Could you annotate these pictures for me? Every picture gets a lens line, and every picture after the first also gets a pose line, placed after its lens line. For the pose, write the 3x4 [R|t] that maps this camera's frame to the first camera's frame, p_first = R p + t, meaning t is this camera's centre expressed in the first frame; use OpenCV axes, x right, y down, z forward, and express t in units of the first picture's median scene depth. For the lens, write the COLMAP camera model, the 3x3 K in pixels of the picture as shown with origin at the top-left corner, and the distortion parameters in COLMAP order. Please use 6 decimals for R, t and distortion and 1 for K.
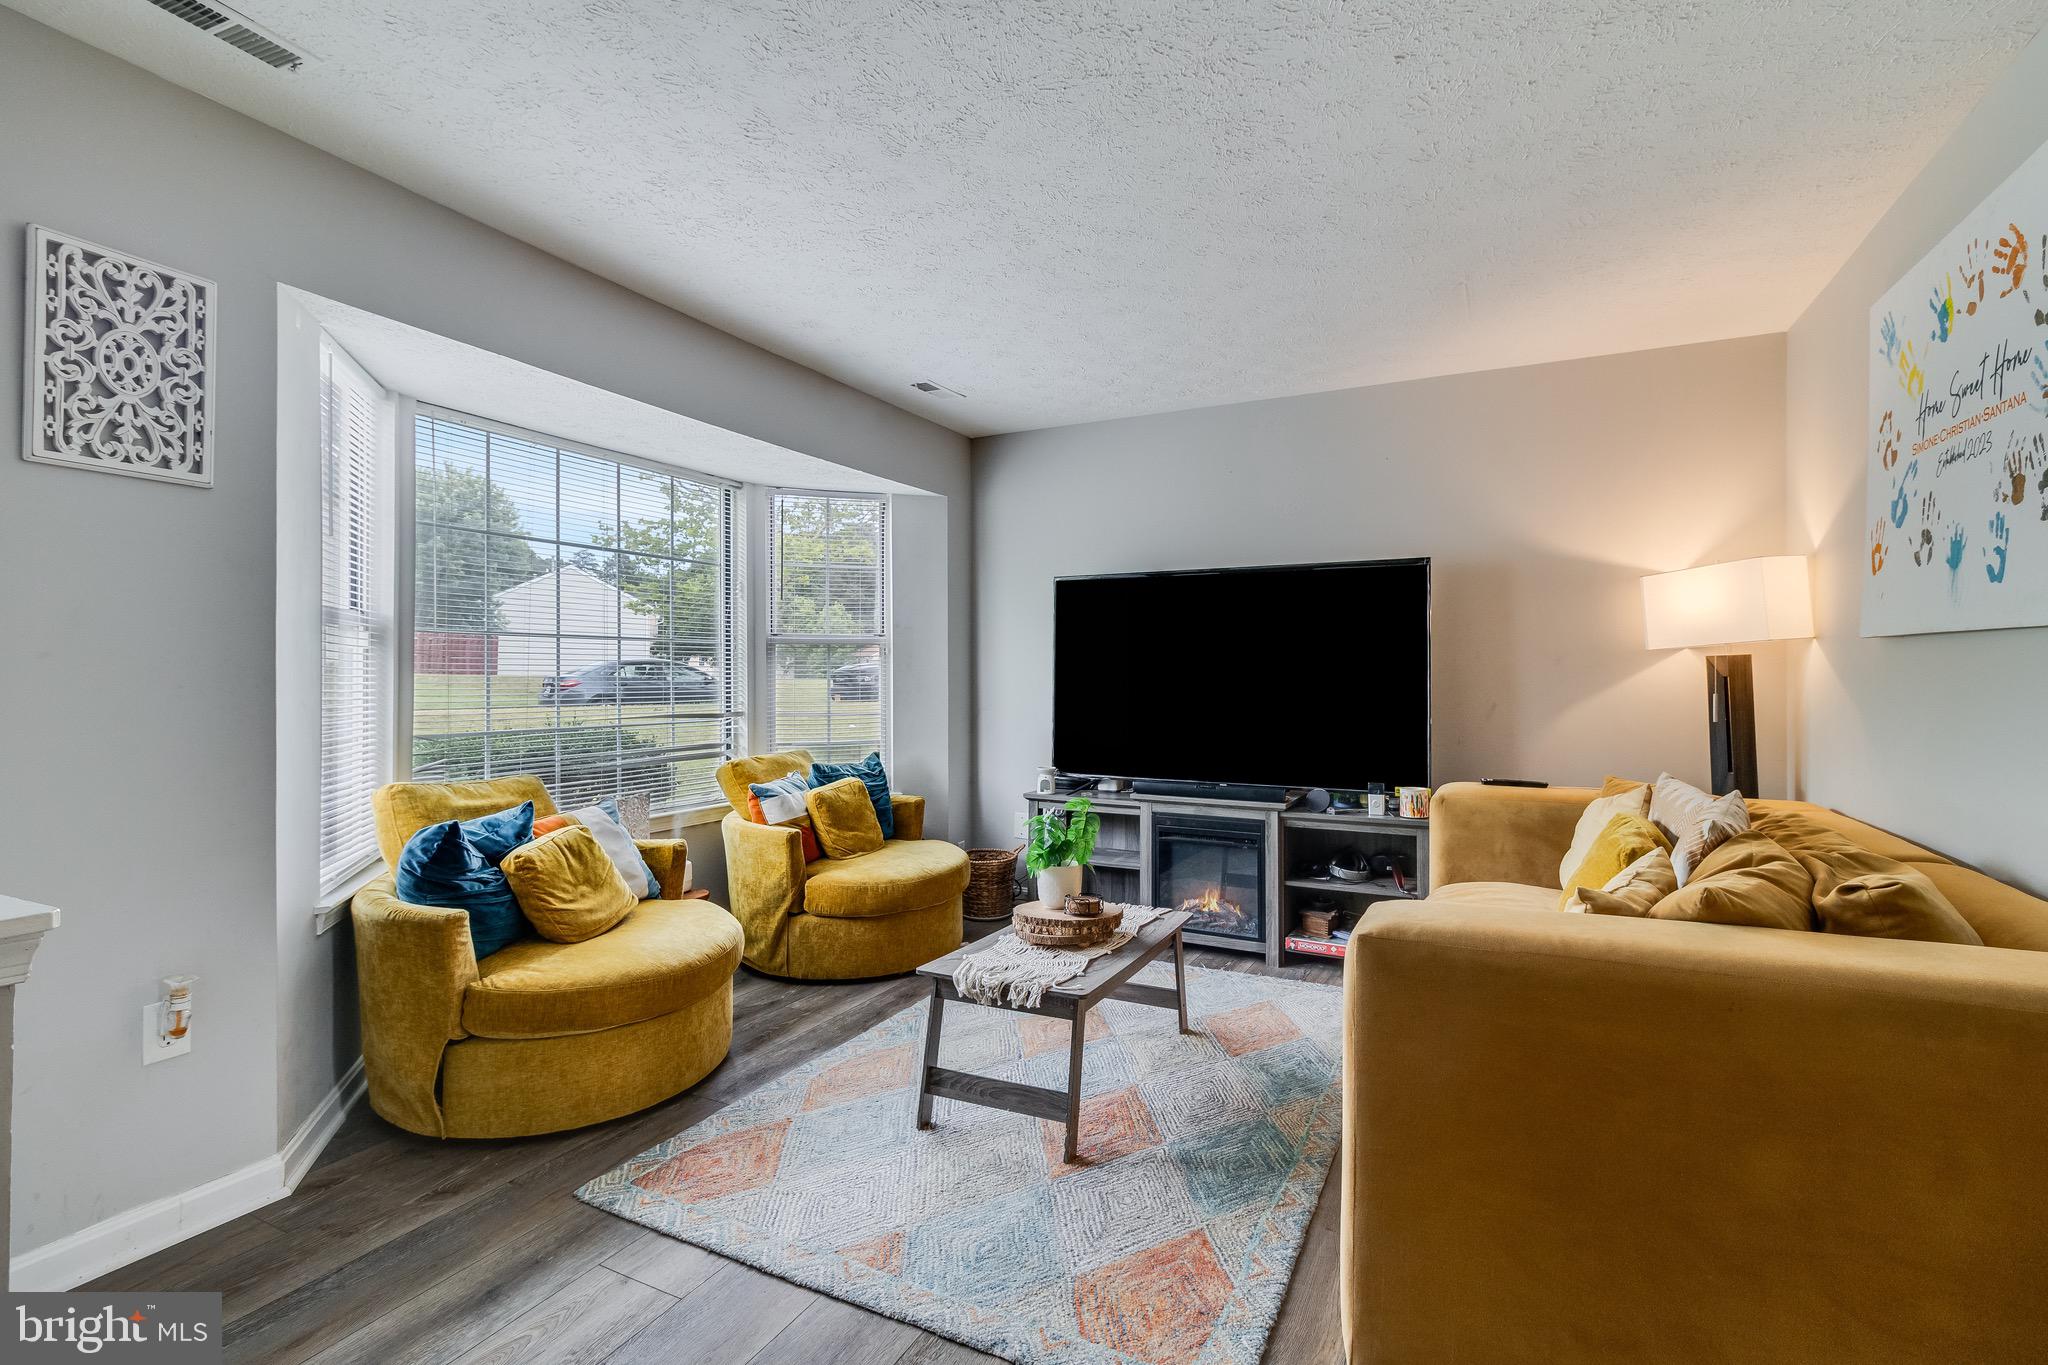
lens RADIAL K [[944.6, 0, 1028.8], [0, 944.6, 663.6], [0, 0, 1]] dist [0.002777, 0.000119]
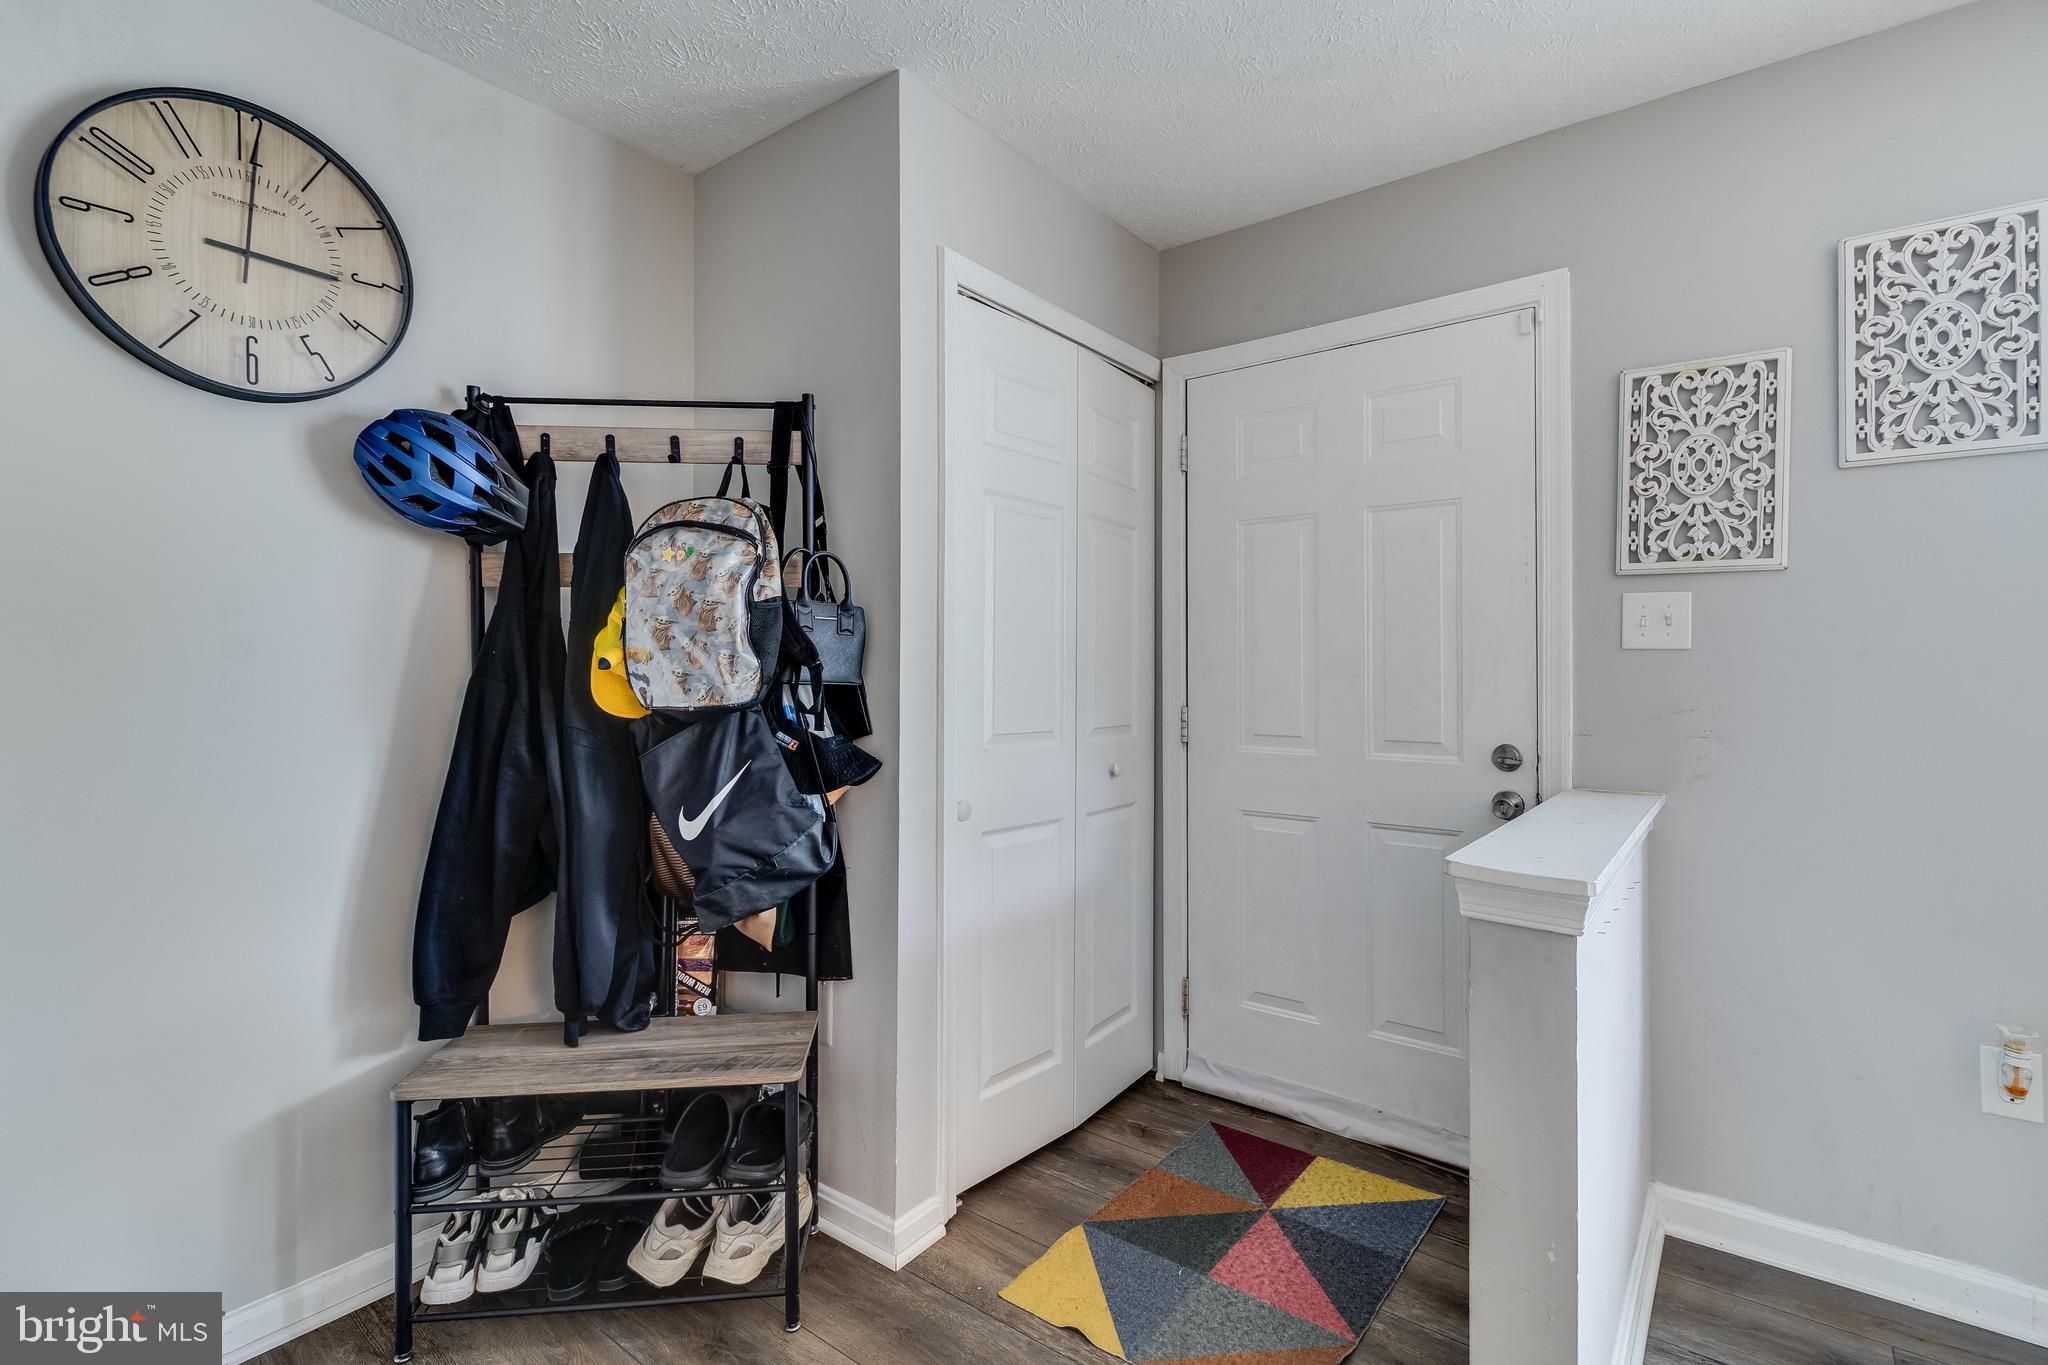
lens RADIAL K [[944.6, 0, 1028.8], [0, 944.6, 663.6], [0, 0, 1]] dist [0.002777, 0.000119]
pose [[-0.186485, -0.011820, -0.982387, 0.116007], [0.010510, 0.999846, -0.014025, 0.005094], [0.982402, -0.012940, -0.186332, 0.286288]]
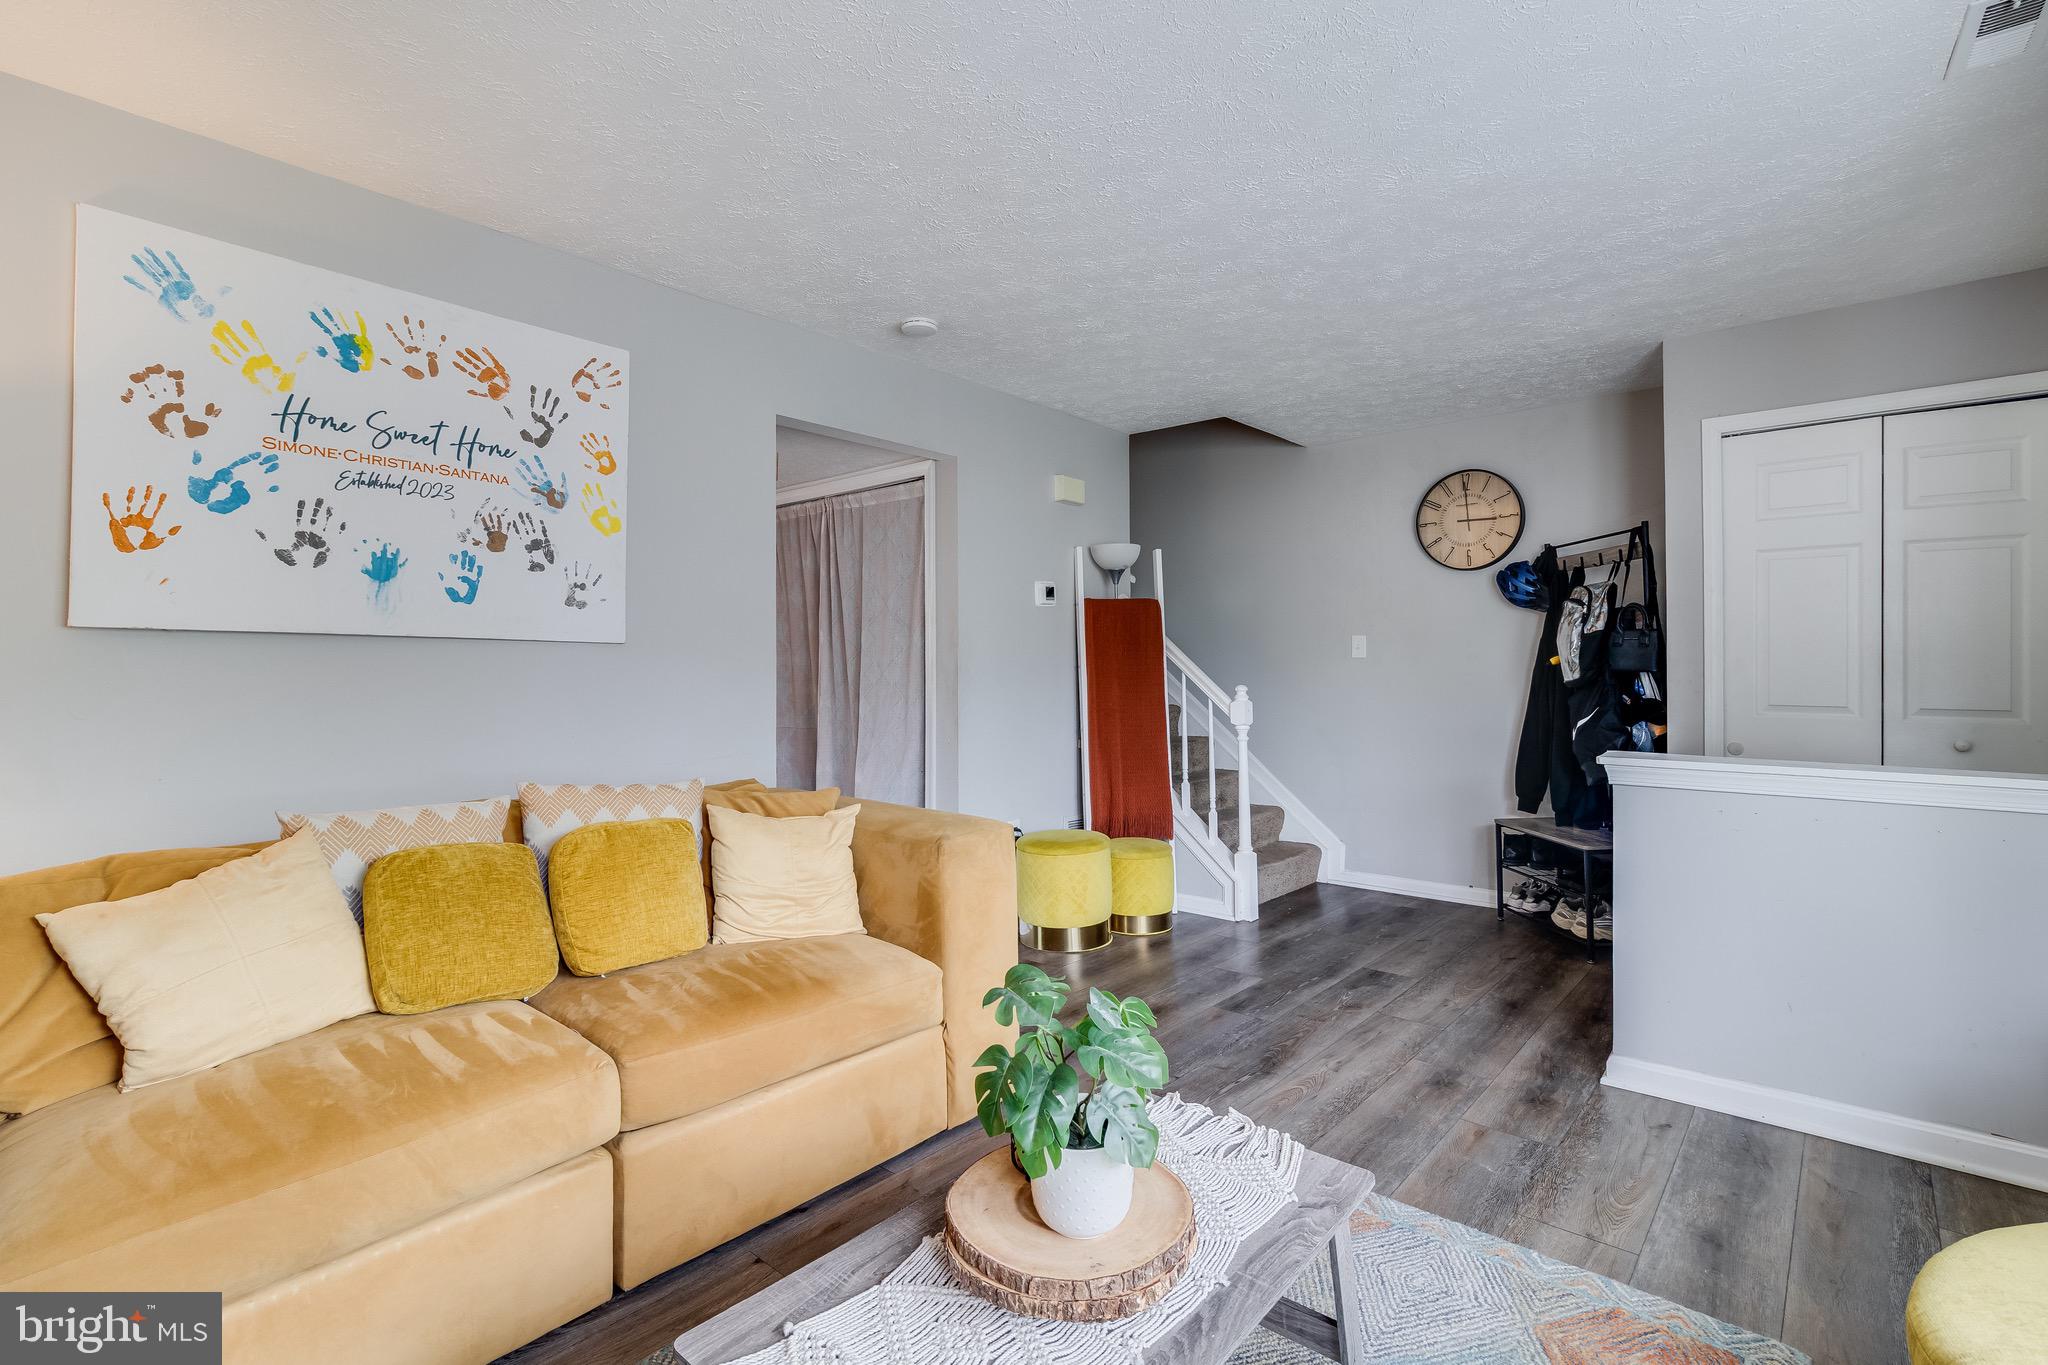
lens RADIAL K [[950.3, 0, 1039.0], [0, 950.3, 659.7], [0, 0, 1]] dist [0.000662, -0.000034]
pose [[-0.972369, 0.006652, 0.233353, -0.073297], [0.002252, 0.999815, -0.019120, 0.020658], [-0.233437, -0.018066, -0.972204, 2.062806]]
